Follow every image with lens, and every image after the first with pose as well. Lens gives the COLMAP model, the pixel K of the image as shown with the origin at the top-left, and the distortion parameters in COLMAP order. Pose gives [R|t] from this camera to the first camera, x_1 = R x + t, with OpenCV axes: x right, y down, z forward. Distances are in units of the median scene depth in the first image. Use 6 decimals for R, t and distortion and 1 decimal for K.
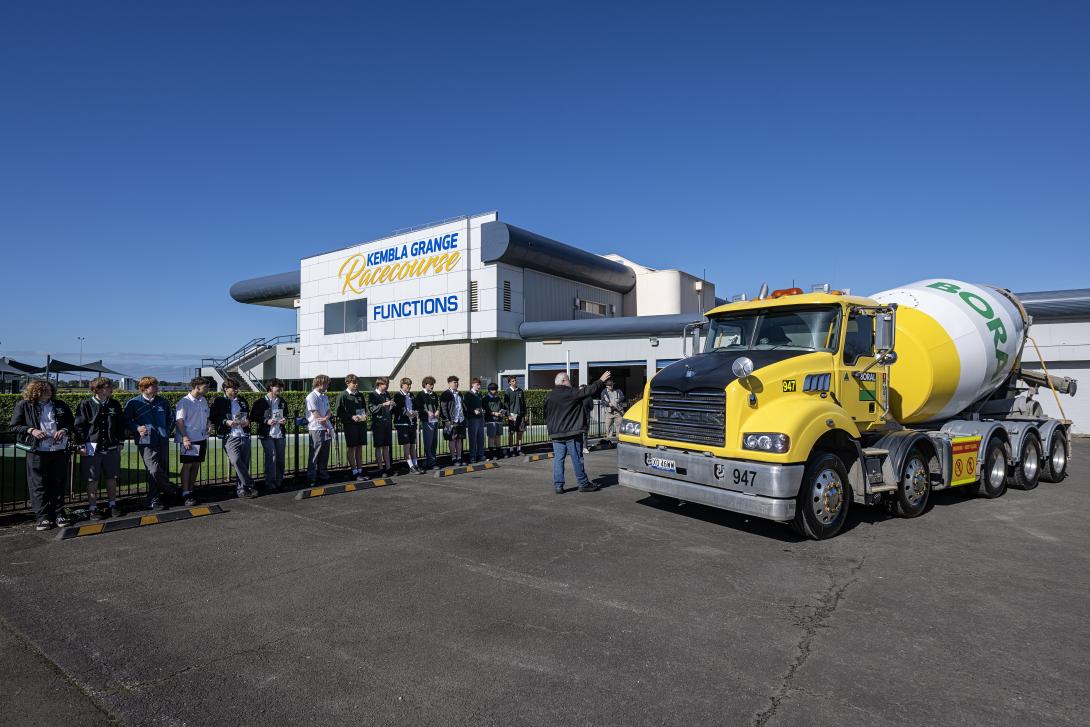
lens RADIAL K [[516.4, 0, 549.0], [0, 516.4, 355.9], [0, 0, 1]] dist [-0.000010, 0.000107]
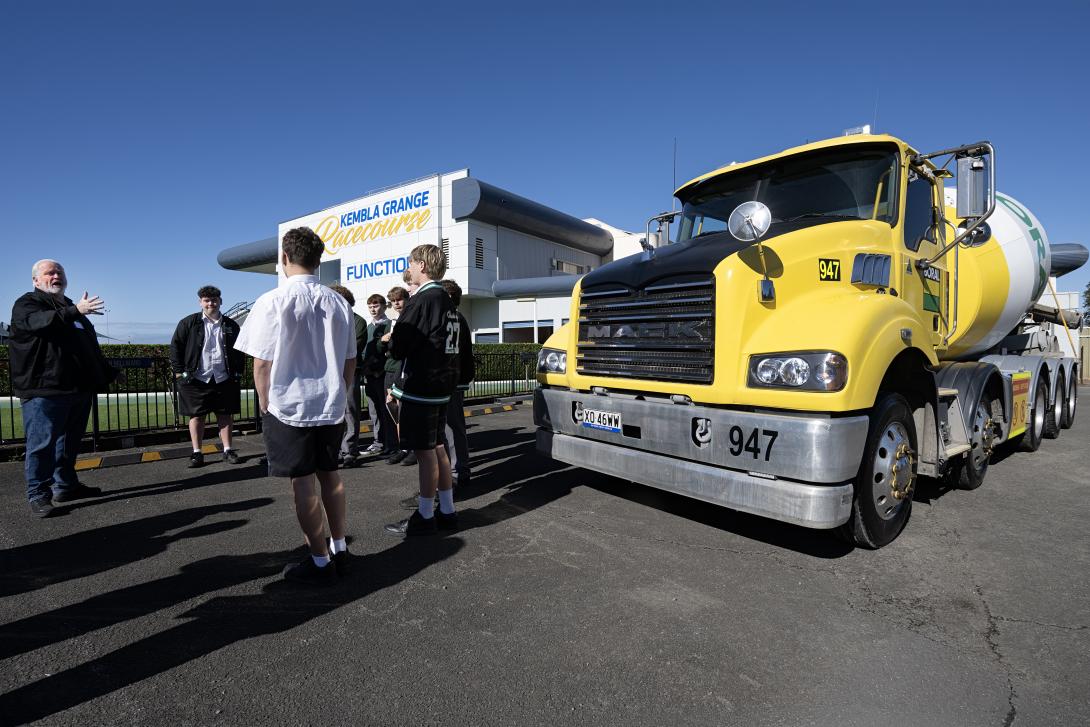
lens RADIAL K [[392.5, 0, 562.6], [0, 392.5, 359.6], [0, 0, 1]] dist [-0.049031, 0.000245]
pose [[0.999894, -0.014238, -0.003169, 0.122289], [0.014376, 0.998688, 0.049150, 0.082880], [0.002465, -0.049190, 0.998786, 0.388617]]
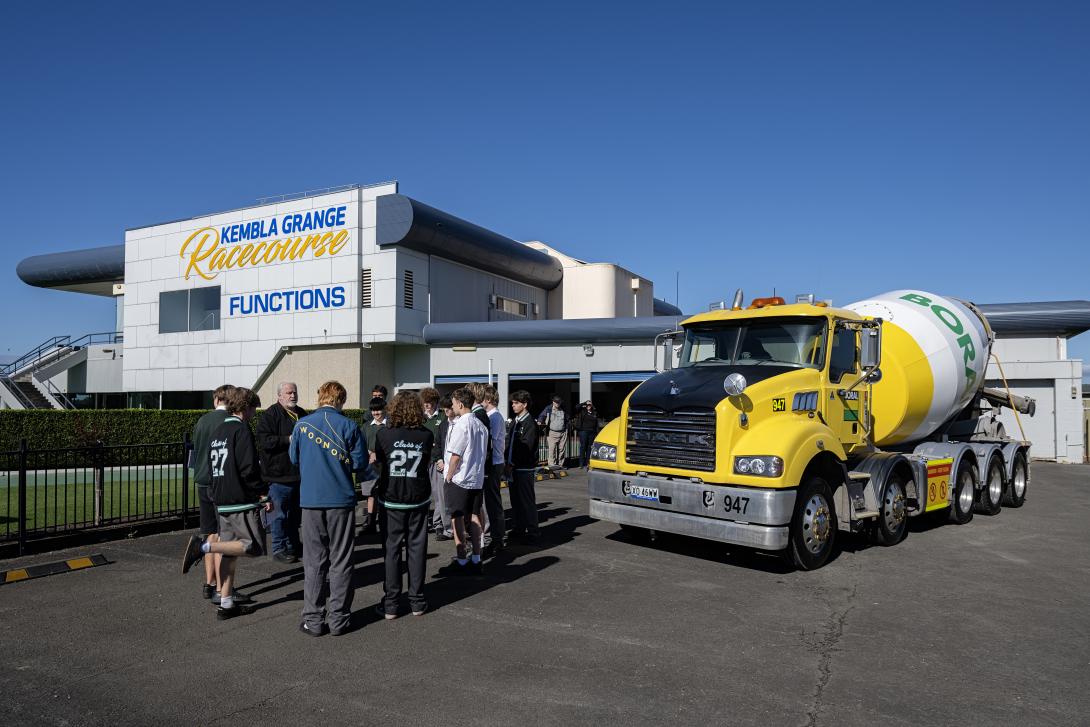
lens RADIAL K [[675.0, 0, 526.8], [0, 675.0, 358.5], [0, 0, 1]] dist [0.000069, -0.001208]
pose [[0.985650, 0.015515, 0.168085, -0.118956], [-0.014118, 0.999855, -0.009503, -0.004362], [-0.168208, 0.006994, 0.985727, -0.074188]]
